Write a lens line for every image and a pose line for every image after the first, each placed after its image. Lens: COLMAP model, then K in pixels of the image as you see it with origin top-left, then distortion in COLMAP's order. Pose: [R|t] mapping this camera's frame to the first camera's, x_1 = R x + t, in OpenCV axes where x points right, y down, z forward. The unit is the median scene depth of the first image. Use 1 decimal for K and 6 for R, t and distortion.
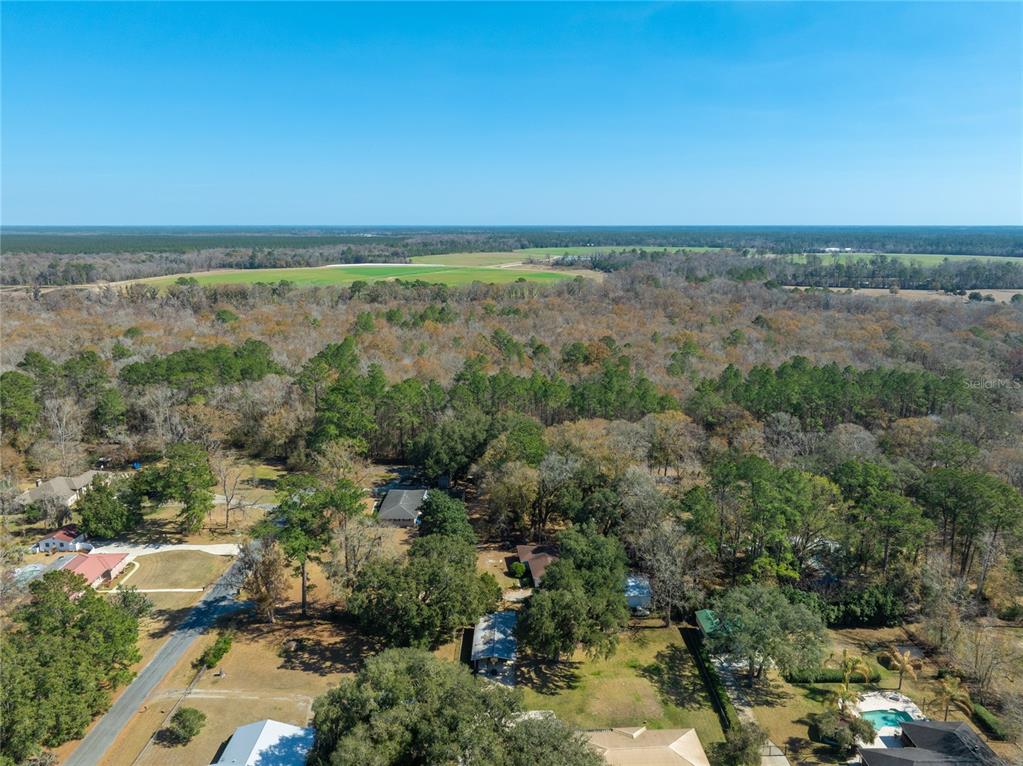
lens RADIAL K [[720.8, 0, 511.3], [0, 720.8, 382.0], [0, 0, 1]] dist [0.004797, -0.004867]
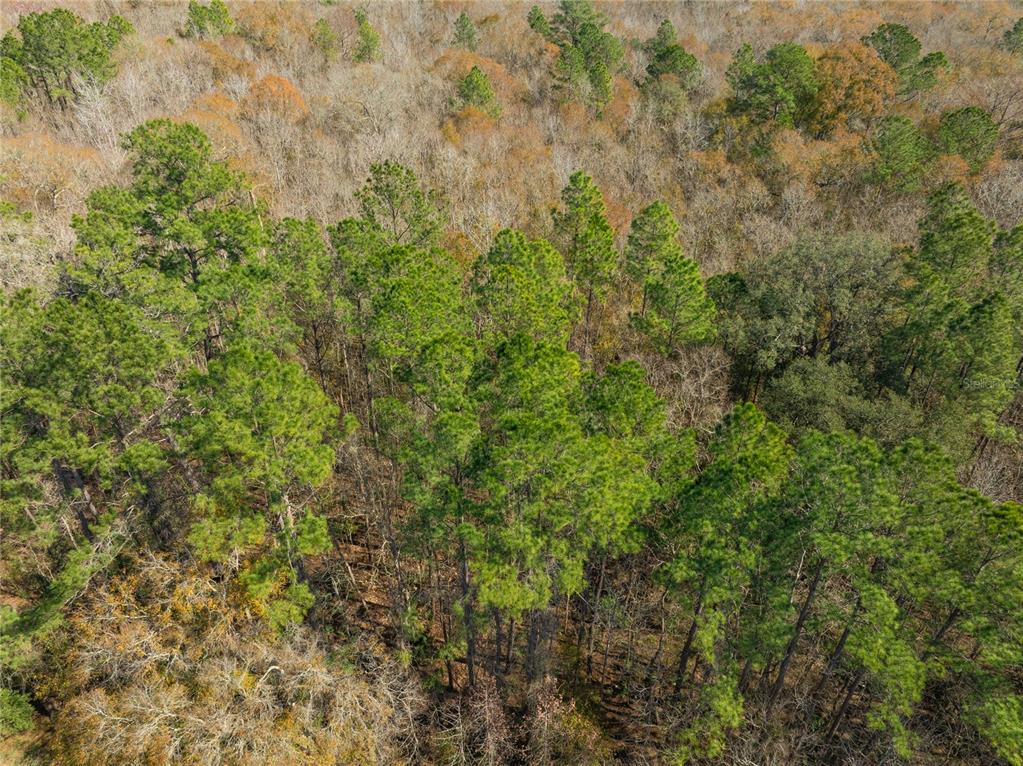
lens RADIAL K [[720.8, 0, 512.1], [0, 720.8, 383.4], [0, 0, 1]] dist [0.004797, -0.004867]
pose [[0.973938, 0.126620, -0.188179, 0.052864], [-0.045304, 0.921549, 0.385610, -0.034330], [0.222243, -0.367035, 0.903268, 0.631208]]
